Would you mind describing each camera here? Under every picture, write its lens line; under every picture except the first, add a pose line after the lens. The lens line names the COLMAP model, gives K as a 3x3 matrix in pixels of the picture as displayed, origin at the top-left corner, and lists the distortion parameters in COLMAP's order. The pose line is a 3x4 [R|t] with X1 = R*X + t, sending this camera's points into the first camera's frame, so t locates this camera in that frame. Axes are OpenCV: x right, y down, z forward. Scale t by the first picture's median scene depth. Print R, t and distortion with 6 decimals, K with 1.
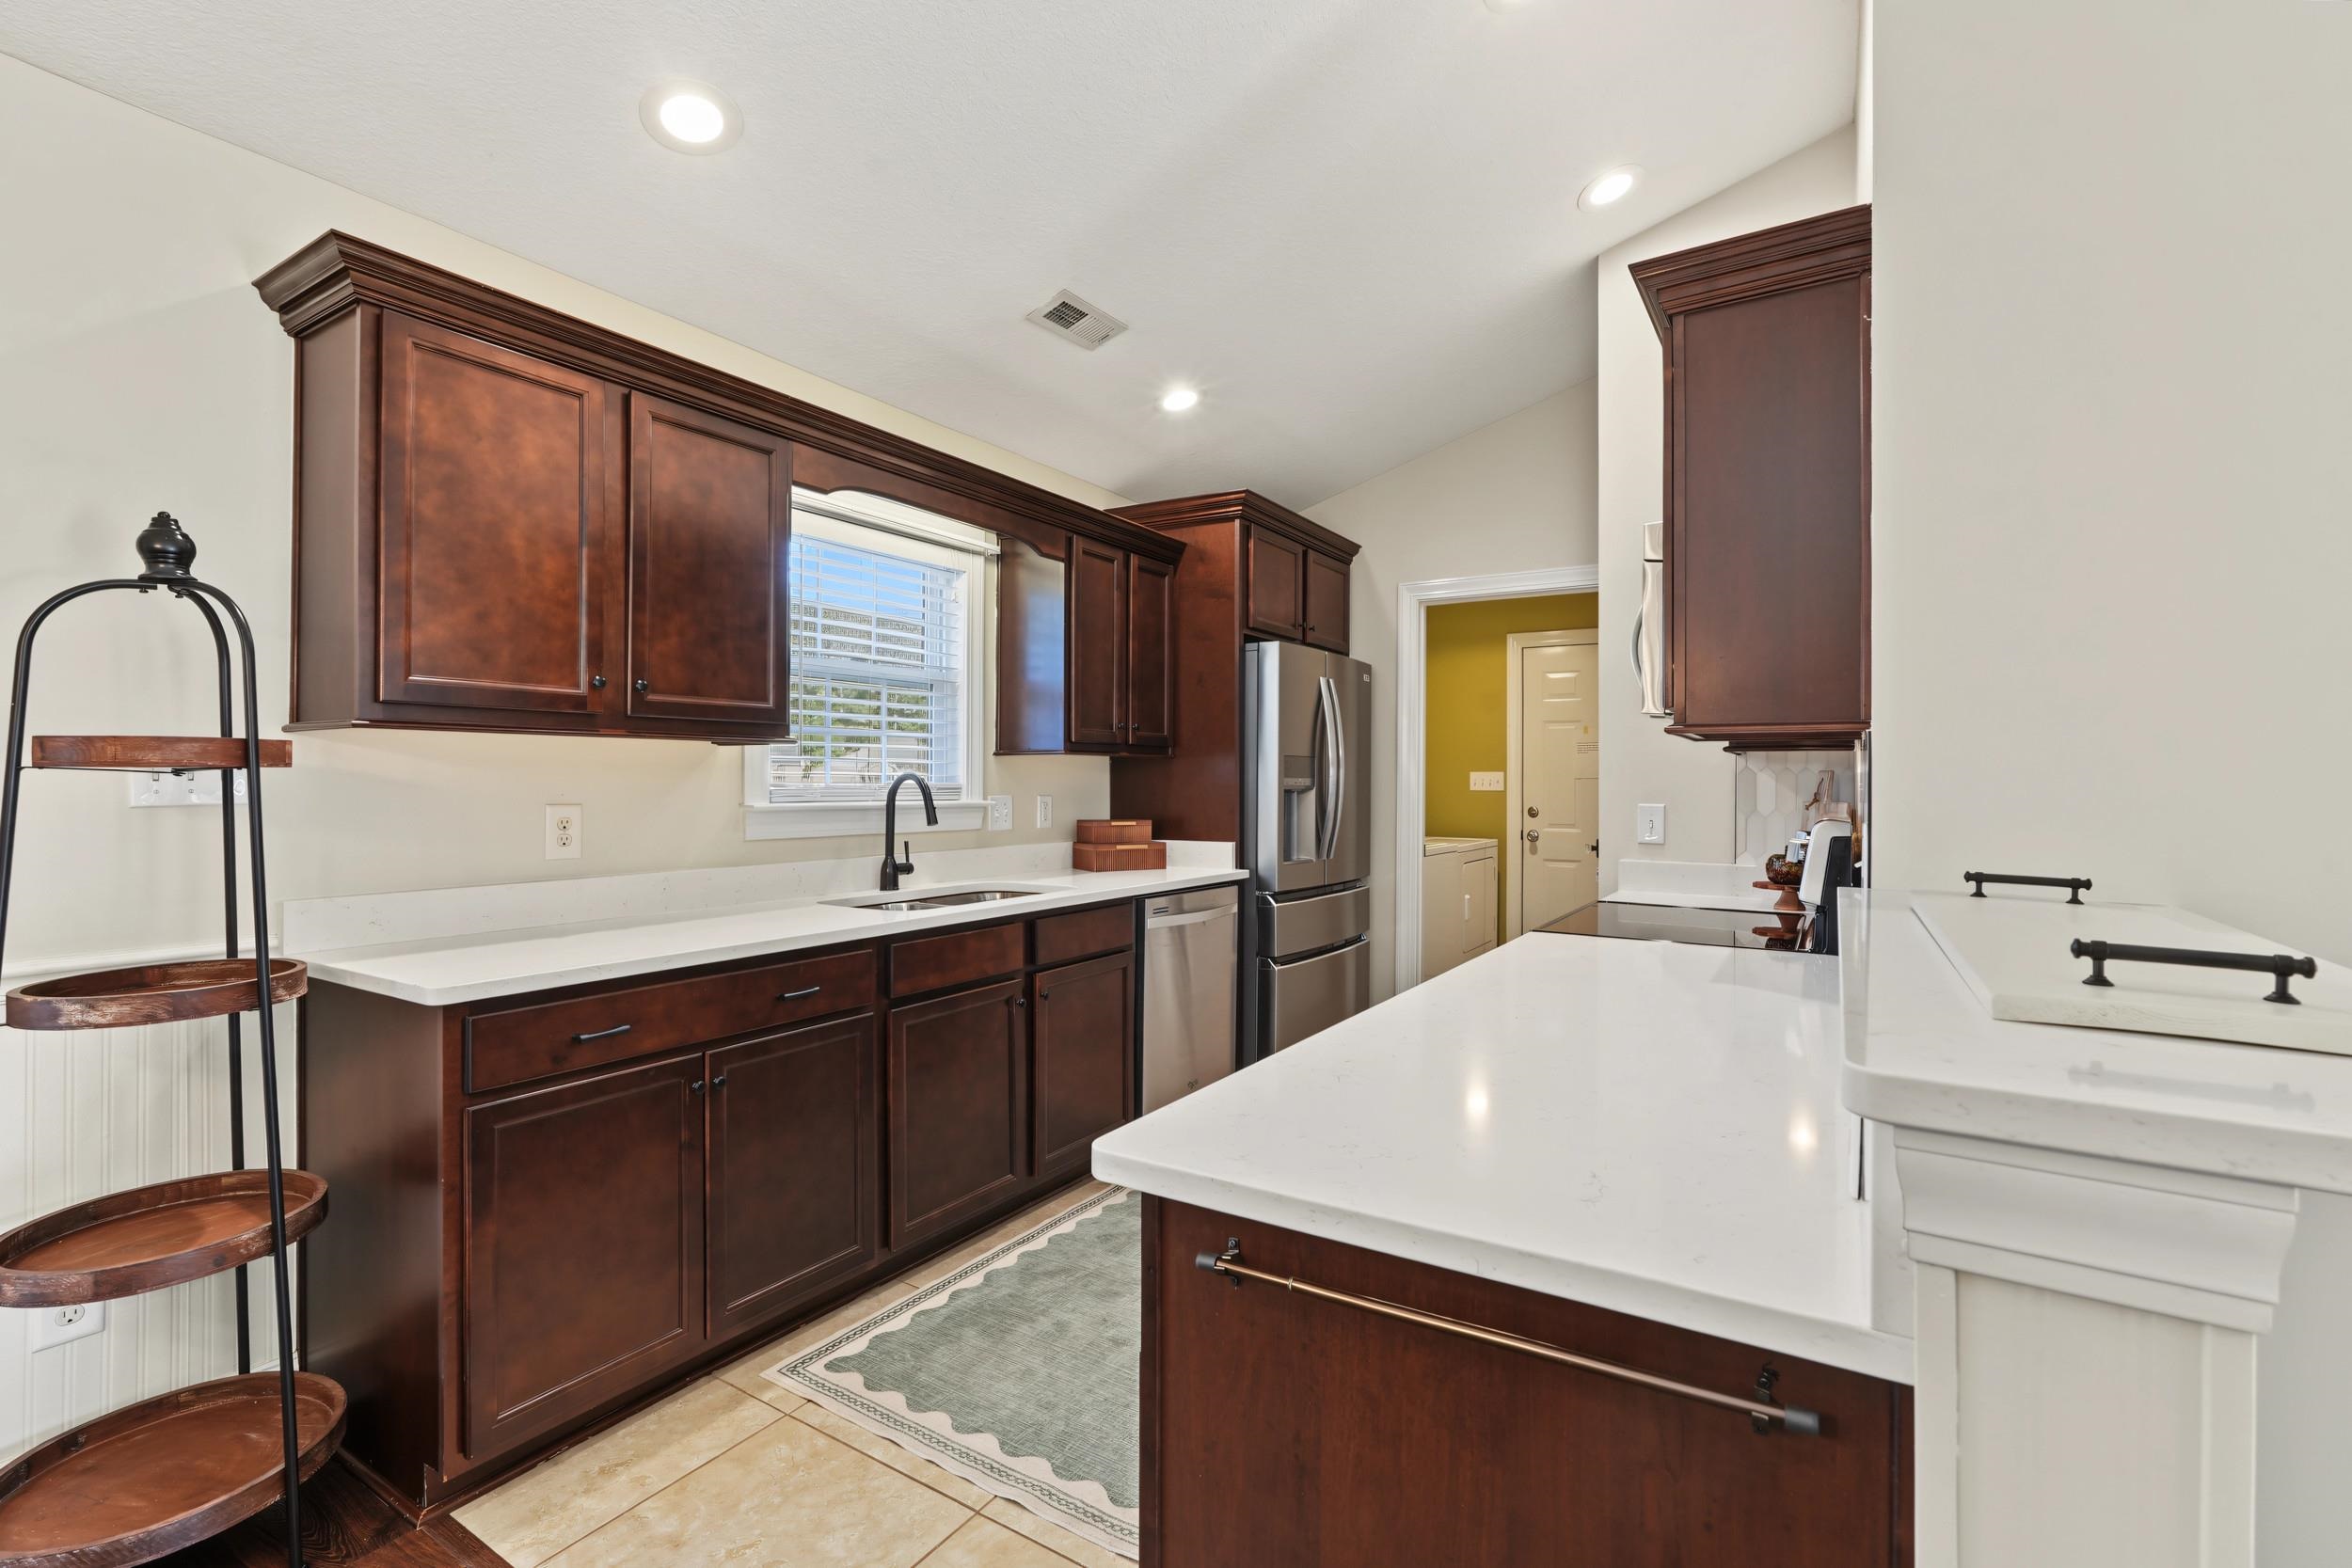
lens RADIAL K [[1064.7, 0, 1178.3], [0, 1064.7, 787.5], [0, 0, 1]] dist [0.000062, 0.000001]
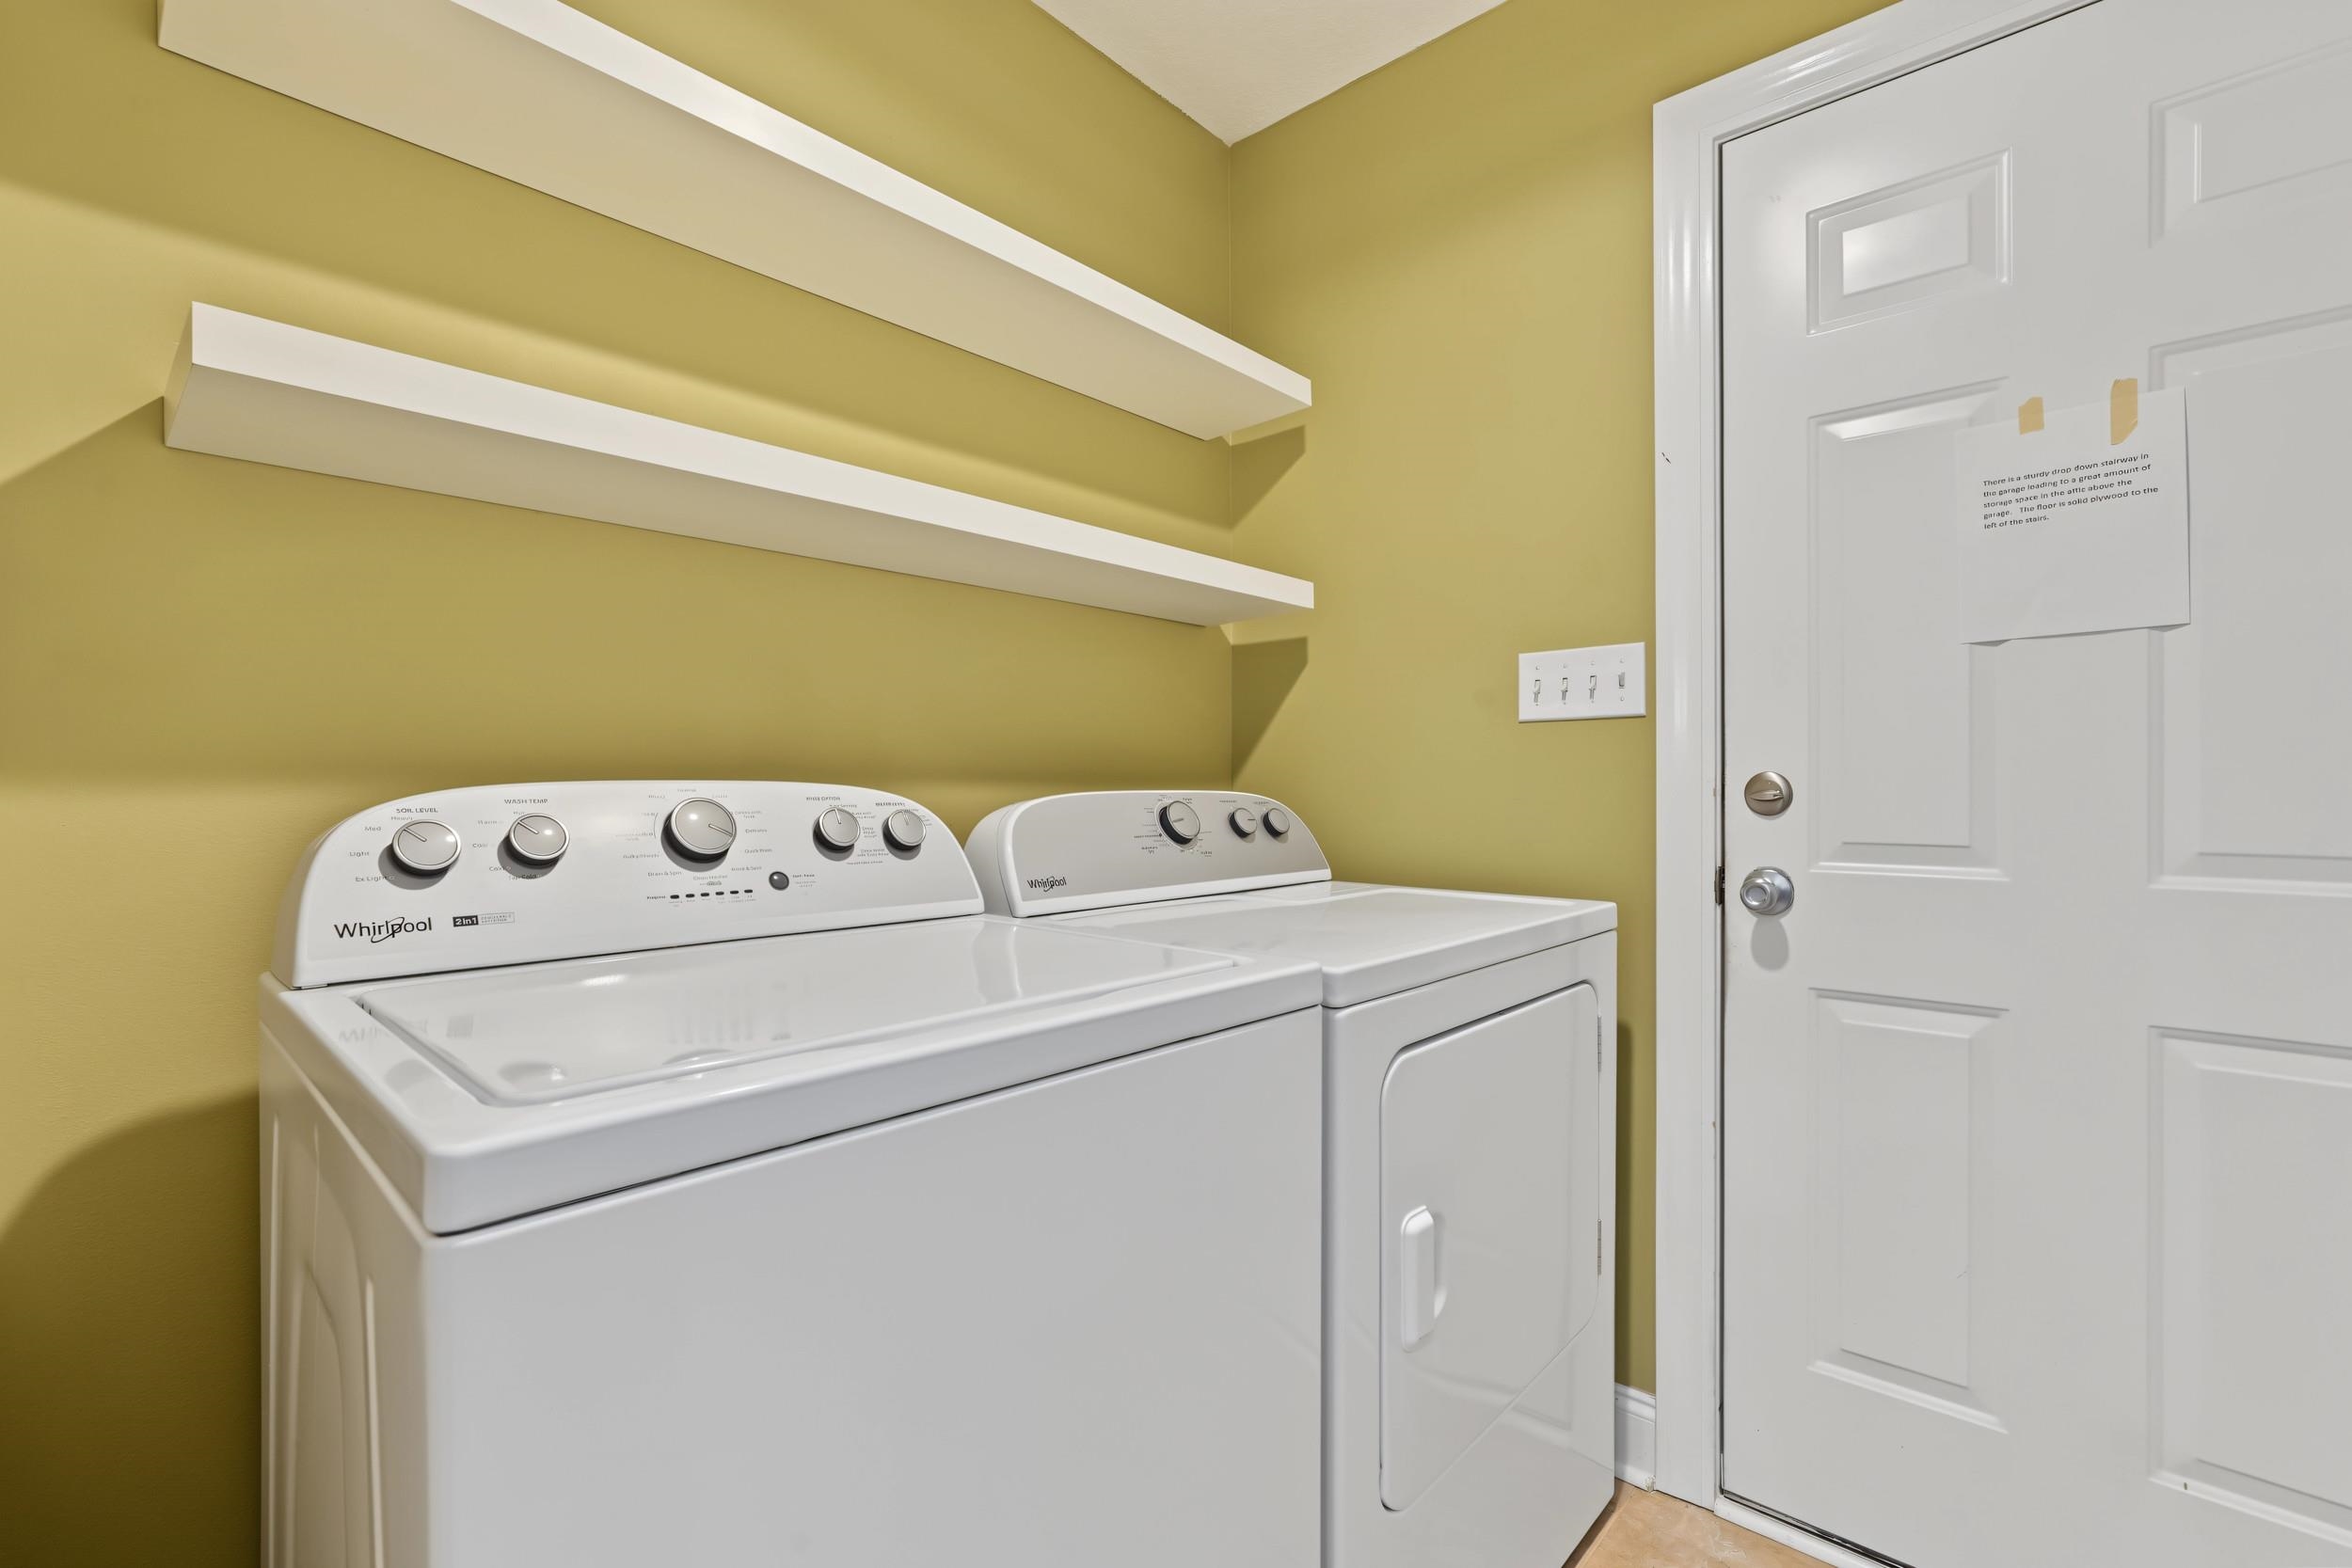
lens RADIAL K [[1050.5, 0, 1170.4], [0, 1050.5, 784.6], [0, 0, 1]] dist [0.002367, 0.001487]
pose [[0.984671, -0.006896, -0.174286, 0.237292], [0.006525, 0.999975, -0.002700, 0.020181], [0.174301, 0.001521, 0.984691, 0.730128]]
